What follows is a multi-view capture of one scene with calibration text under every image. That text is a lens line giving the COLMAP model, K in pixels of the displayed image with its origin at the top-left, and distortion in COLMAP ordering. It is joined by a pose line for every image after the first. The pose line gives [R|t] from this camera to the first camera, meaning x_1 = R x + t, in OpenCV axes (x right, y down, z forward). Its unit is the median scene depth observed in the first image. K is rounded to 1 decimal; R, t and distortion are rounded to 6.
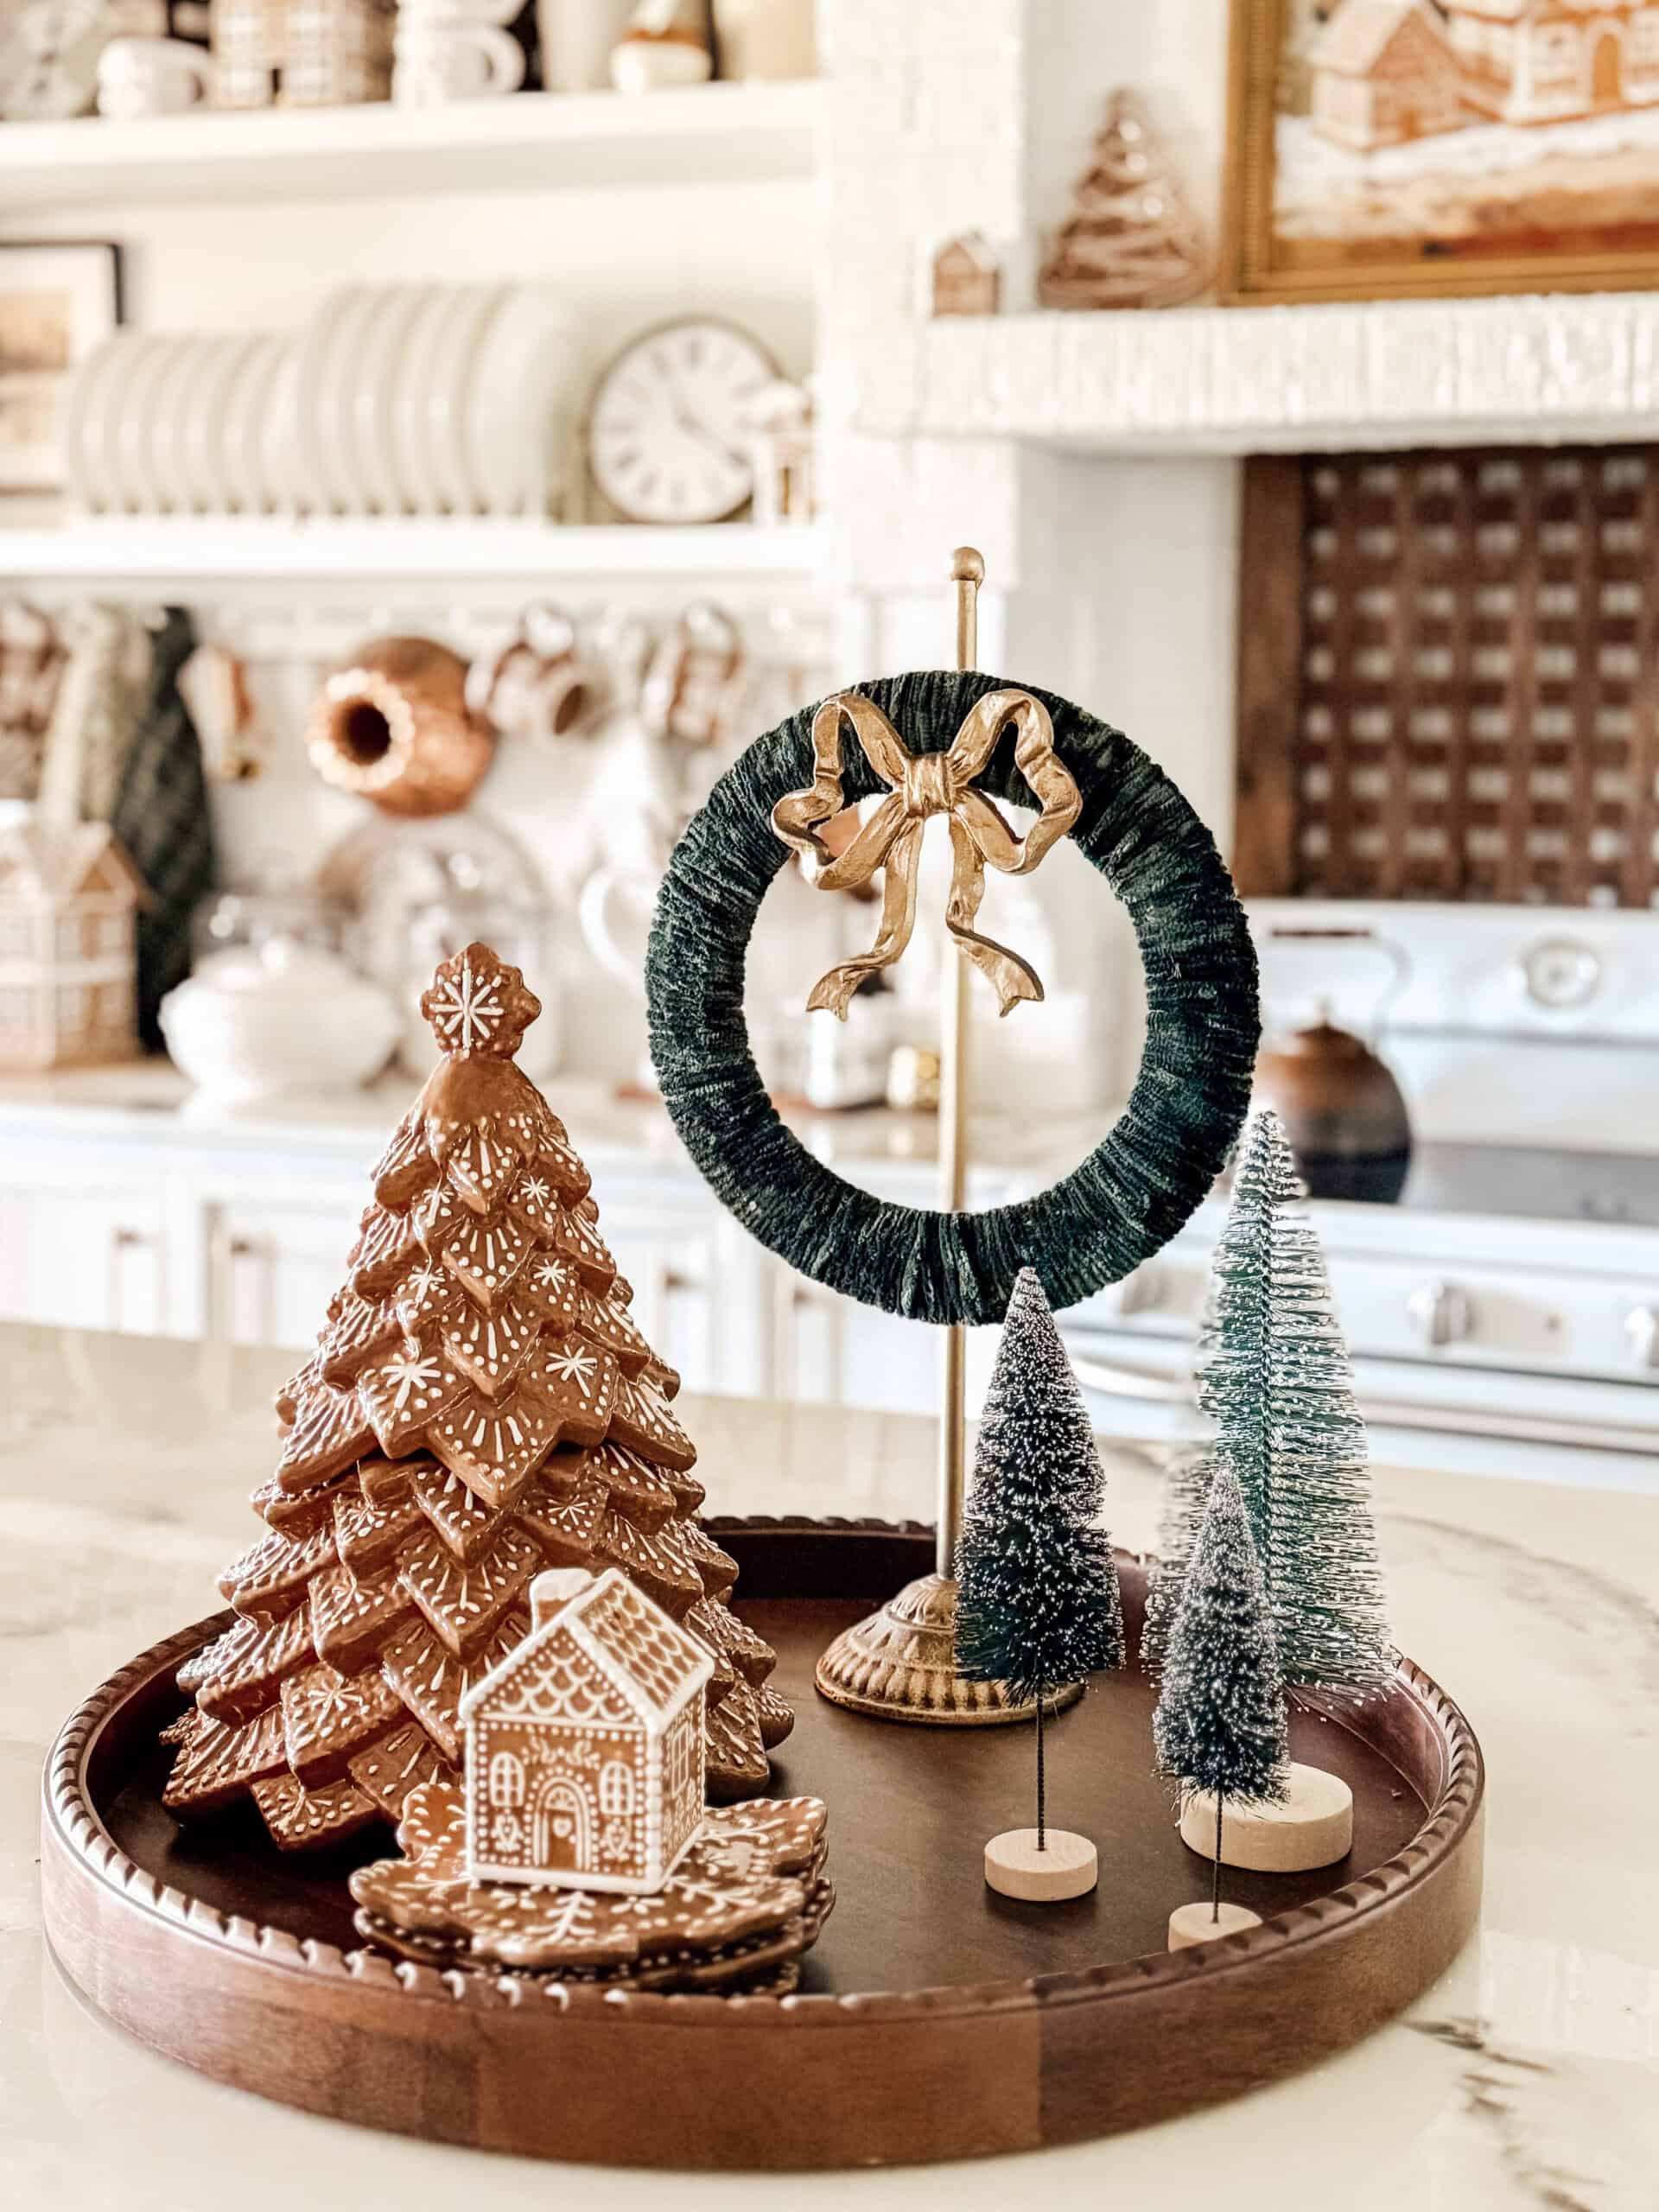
lens RADIAL K [[3070.7, 0, 828.3], [0, 3070.7, 1072.3], [0, 0, 1]] dist [0.278221, -0.849035]
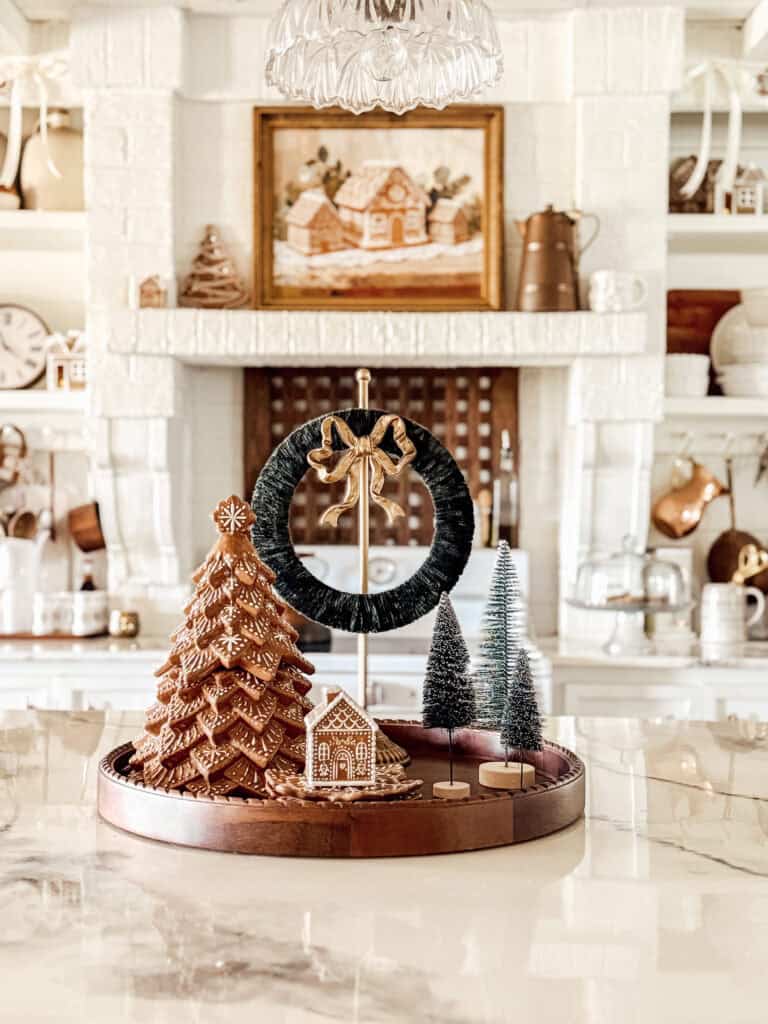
lens RADIAL K [[1421.5, 0, 383.4], [0, 1421.5, 496.4], [0, 0, 1]] dist [0.278221, -0.849035]
pose [[0.942988, -0.000687, 0.332826, -0.407686], [0.041454, 0.992453, -0.115403, 0.114158], [-0.330235, 0.122621, 0.935900, -0.284045]]
